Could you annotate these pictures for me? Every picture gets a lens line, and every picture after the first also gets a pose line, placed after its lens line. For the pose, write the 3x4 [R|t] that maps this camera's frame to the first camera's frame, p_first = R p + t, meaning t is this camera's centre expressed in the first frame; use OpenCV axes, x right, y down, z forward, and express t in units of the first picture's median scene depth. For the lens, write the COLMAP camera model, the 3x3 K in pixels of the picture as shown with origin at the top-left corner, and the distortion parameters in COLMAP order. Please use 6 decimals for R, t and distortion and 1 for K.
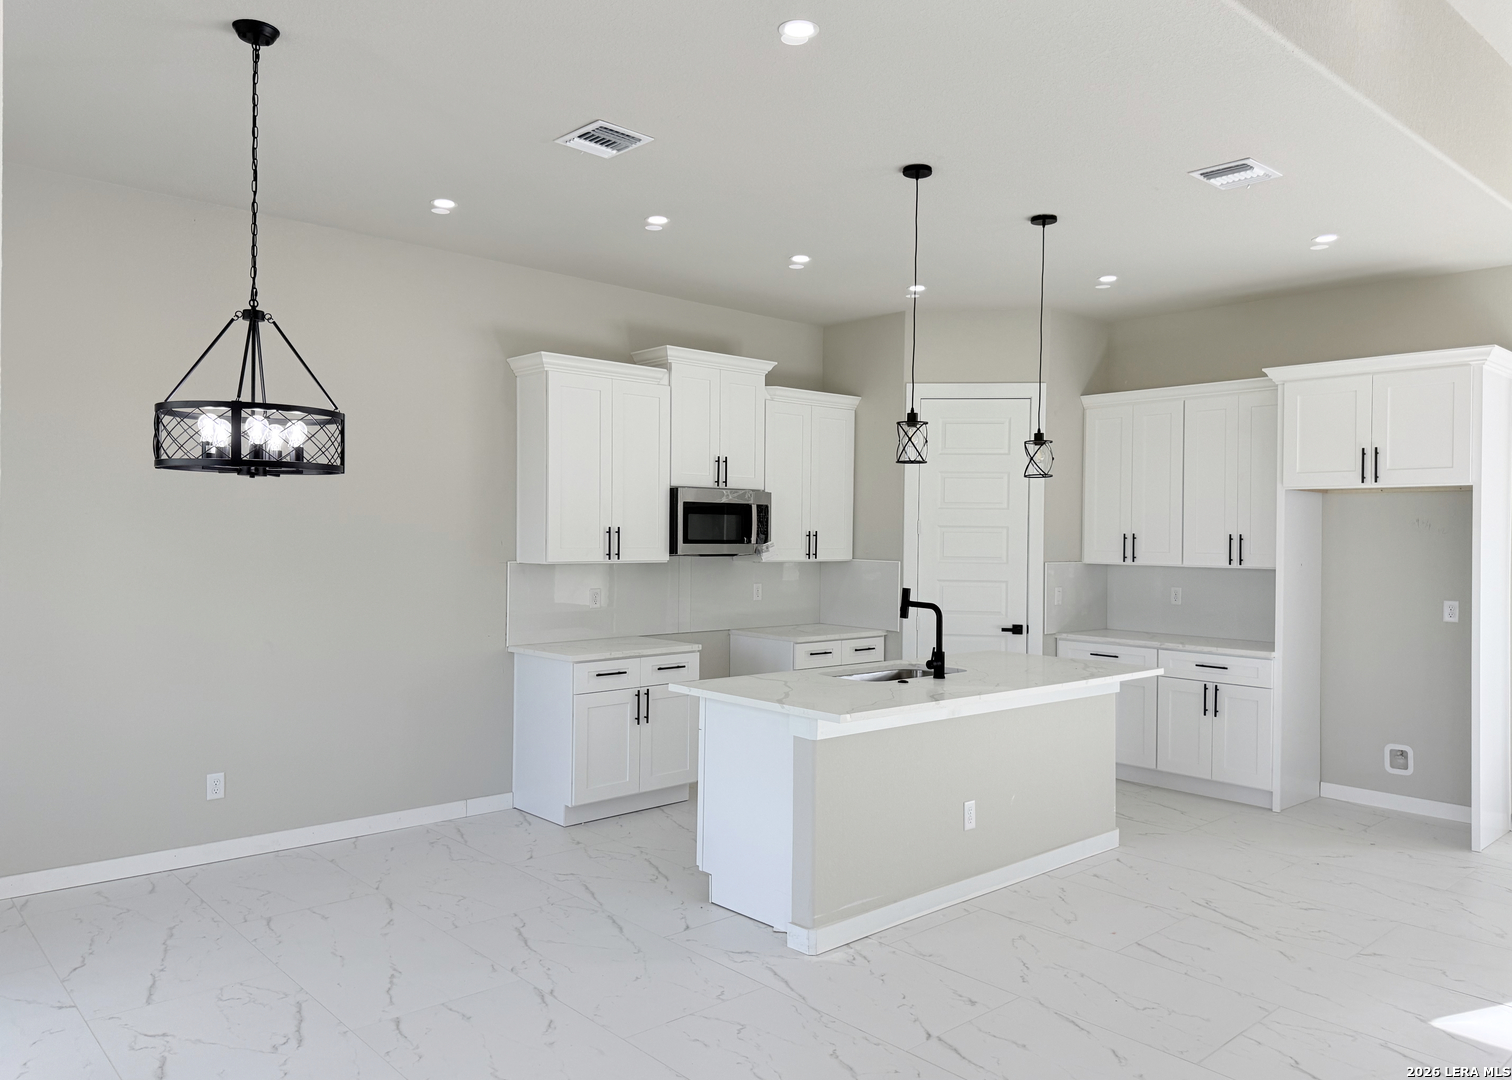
lens RADIAL K [[1076.7, 0, 757.4], [0, 1076.7, 537.3], [0, 0, 1]] dist [0.060940, -0.073157]
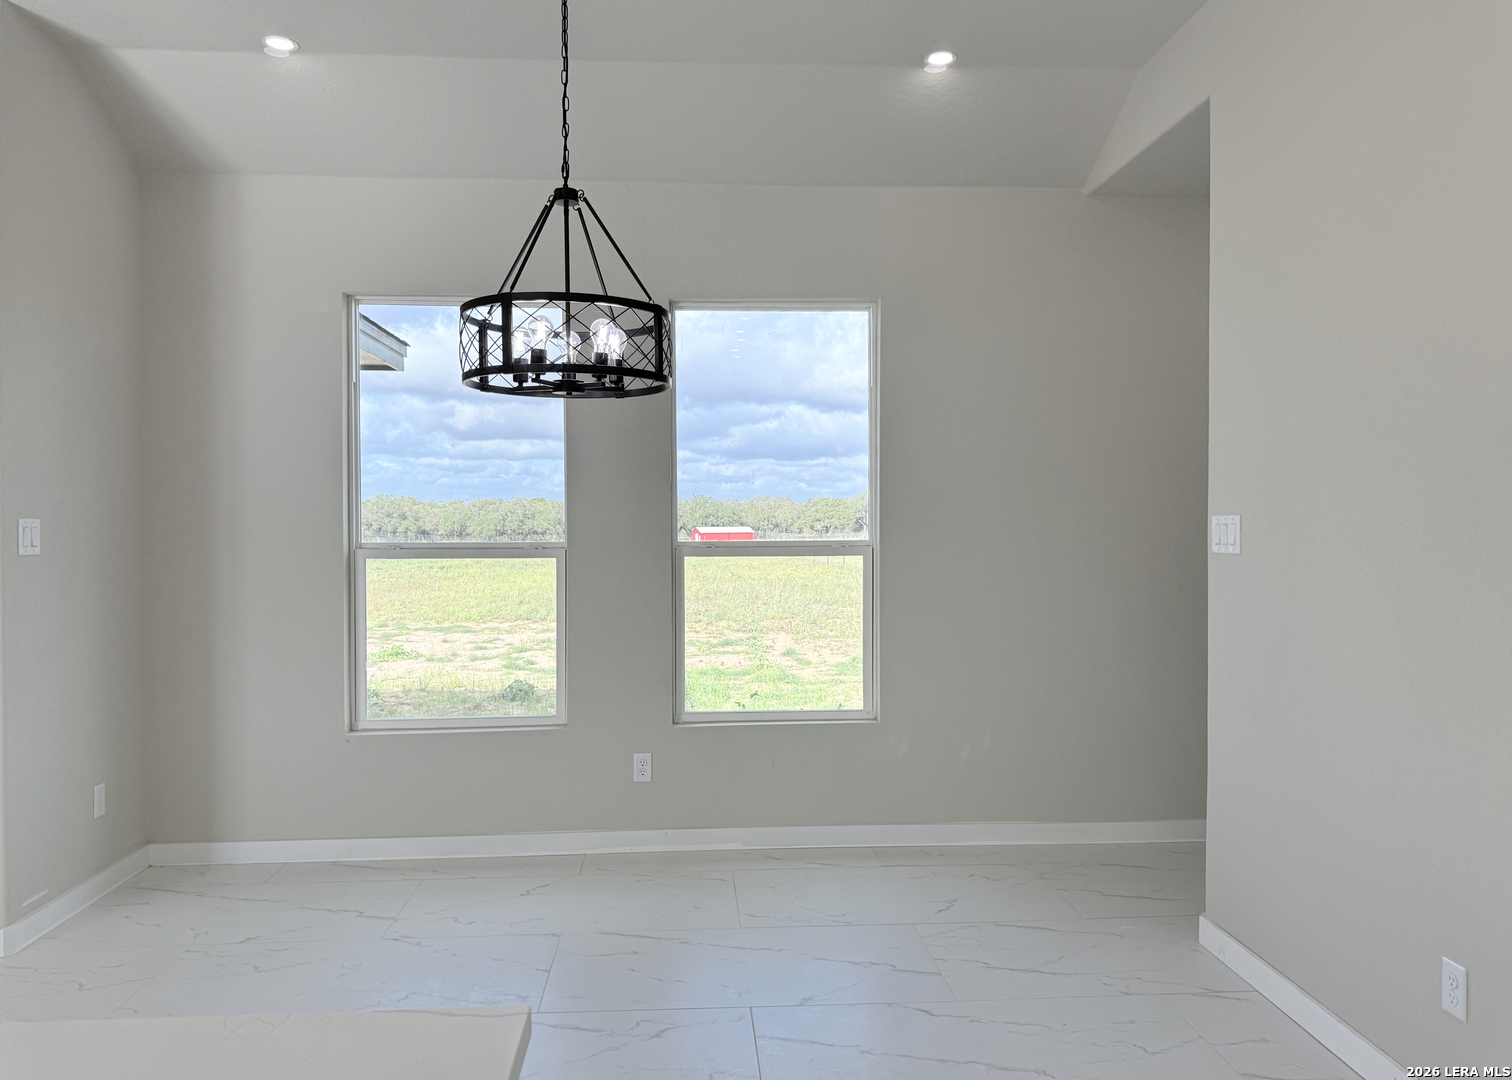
lens RADIAL K [[1076.7, 0, 754.2], [0, 1076.7, 539.8], [0, 0, 1]] dist [0.060940, -0.073157]
pose [[-0.616606, 0.001857, -0.787269, 0.049339], [-0.008234, 0.999927, 0.008808, 0.026581], [0.787229, 0.011914, -0.616546, 0.863537]]
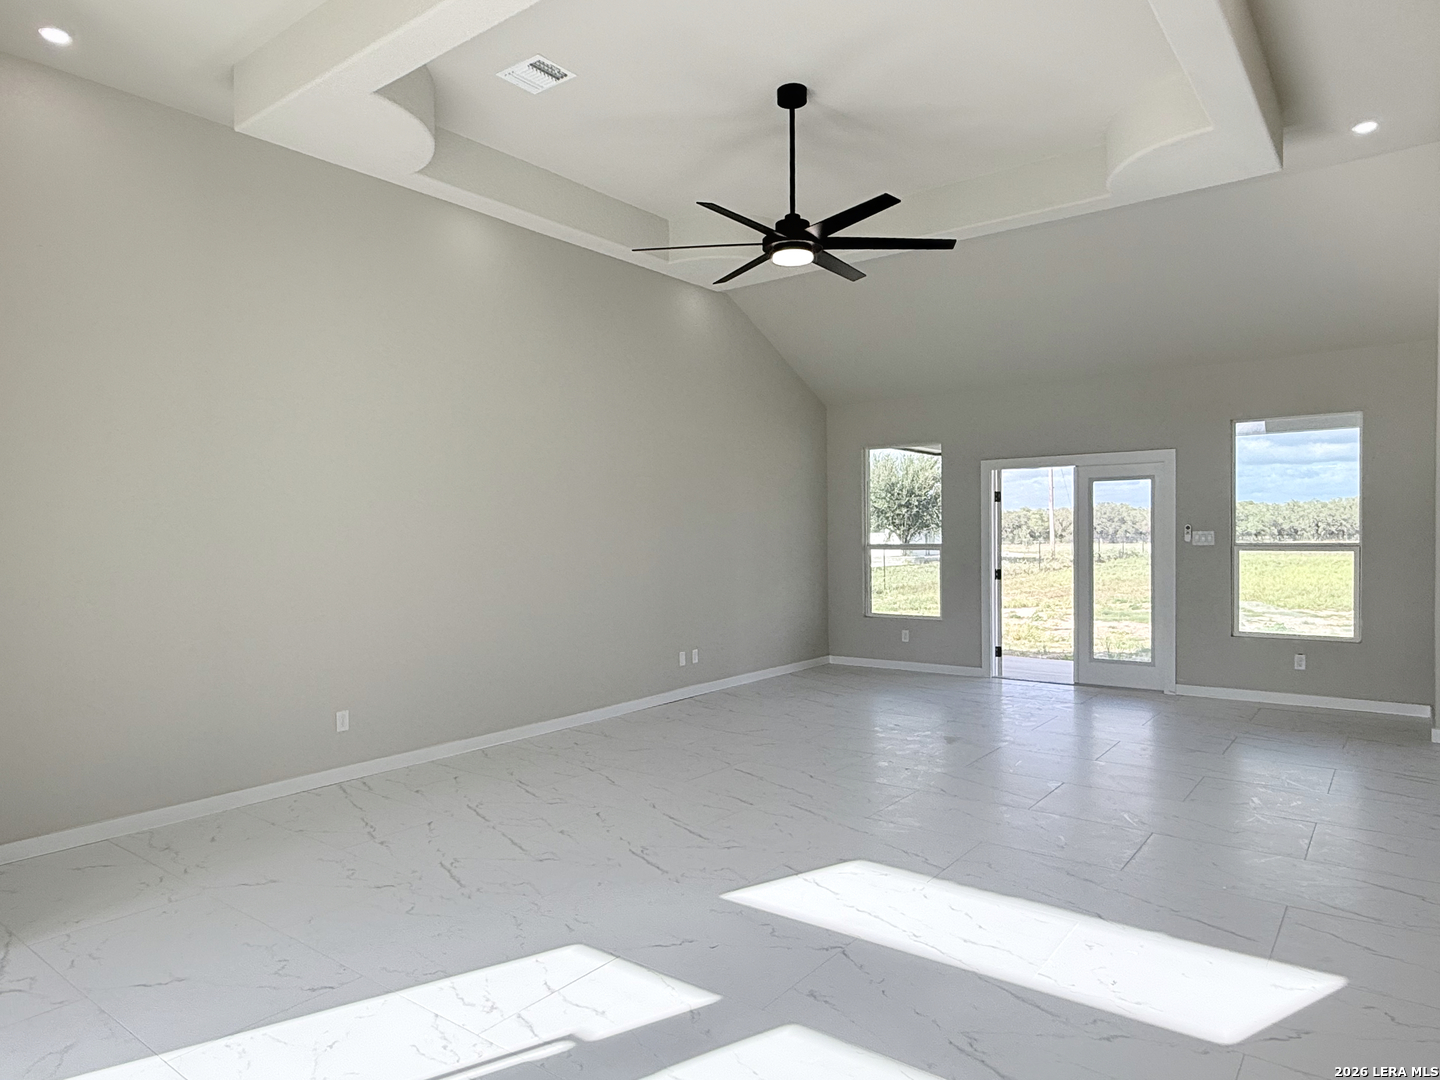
lens RADIAL K [[909.2, 0, 719.0], [0, 909.2, 546.6], [0, 0, 1]] dist [-0.001070, -0.002262]
pose [[-0.984037, 0.005917, -0.177868, 0.790343], [0.002991, 0.999856, 0.016714, 0.022325], [0.177941, 0.015916, -0.983912, 1.000983]]
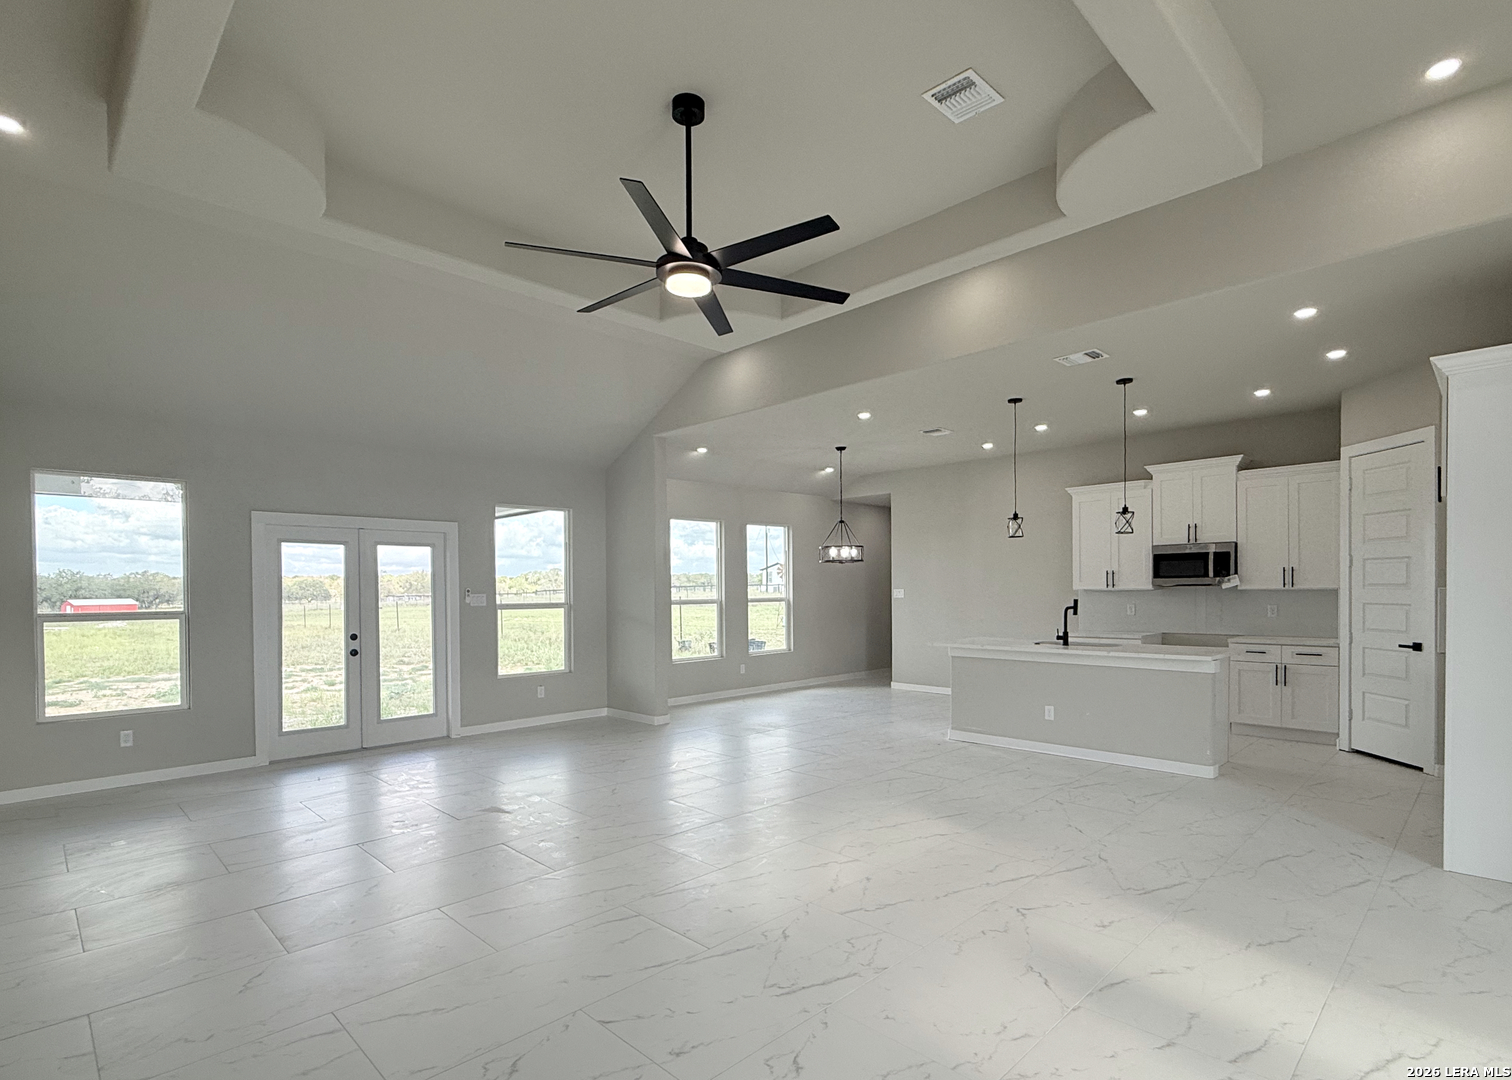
lens RADIAL K [[748.1, 0, 750.2], [0, 748.1, 605.0], [0, 0, 1]] dist [-0.001447, -0.002316]
pose [[0.044203, 0.011283, -0.998959, 1.156001], [0.008660, 0.999894, 0.011677, 0.030286], [0.998985, -0.009167, 0.044101, 0.296926]]
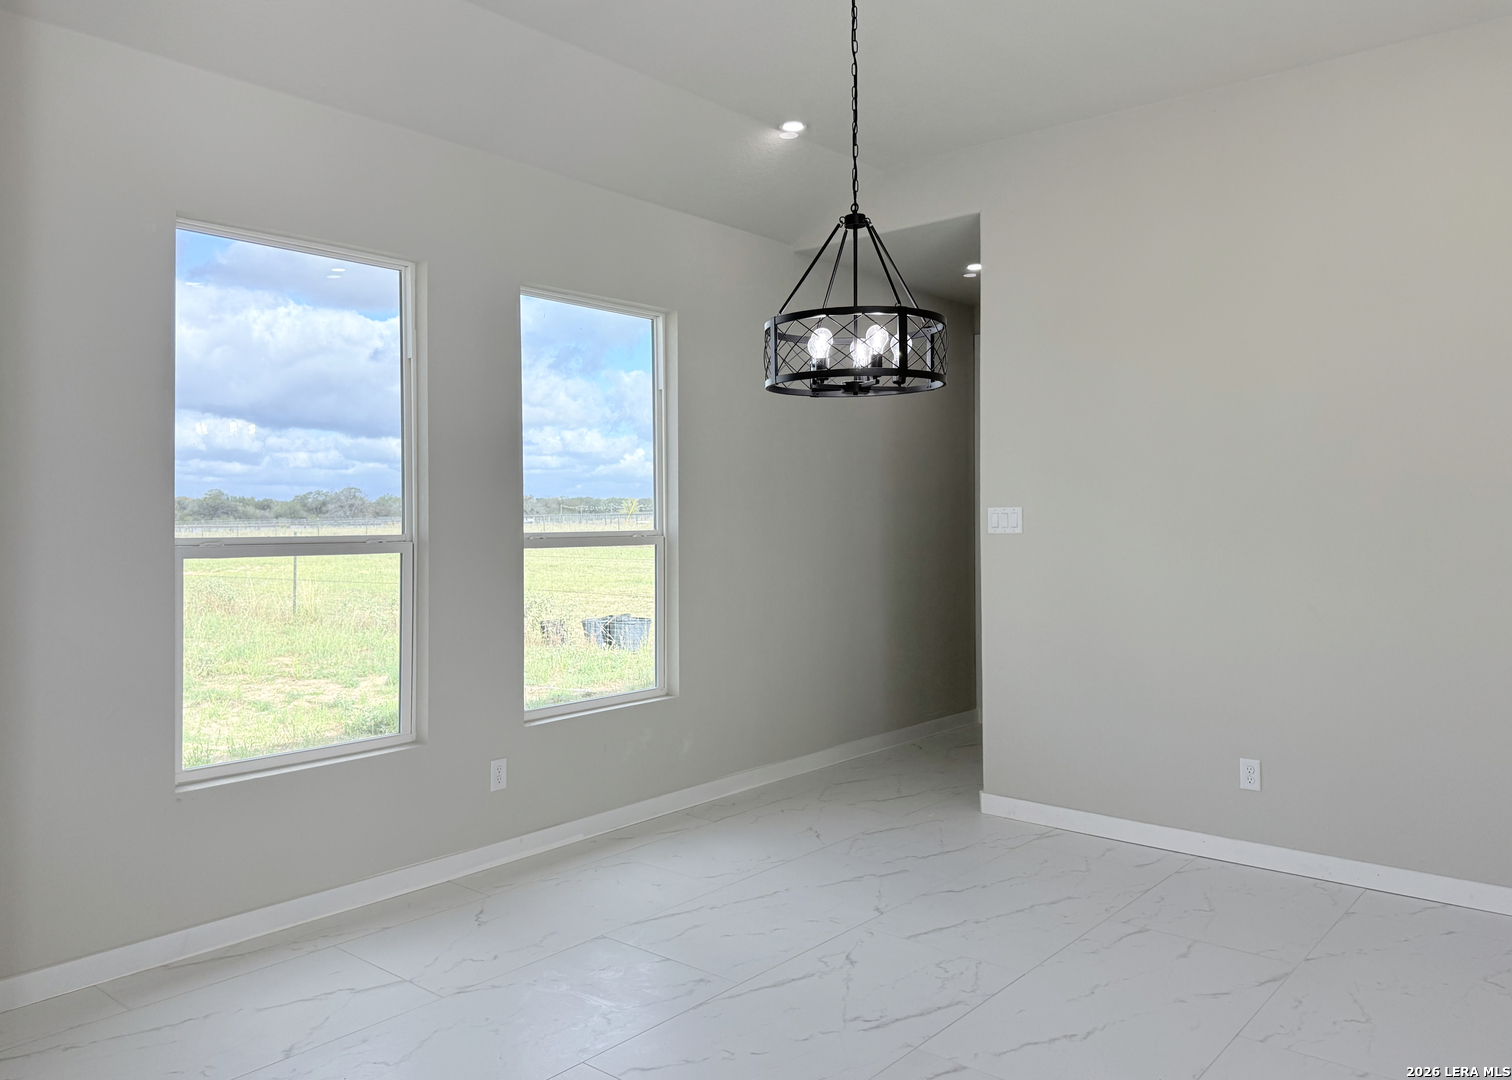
lens RADIAL K [[1076.7, 0, 757.0], [0, 1076.7, 533.6], [0, 0, 1]] dist [0.060940, -0.073157]
pose [[0.139035, -0.002871, -0.990283, 0.229538], [0.002882, 0.999993, -0.002495, 0.036446], [0.990283, -0.002507, 0.139043, 0.419706]]
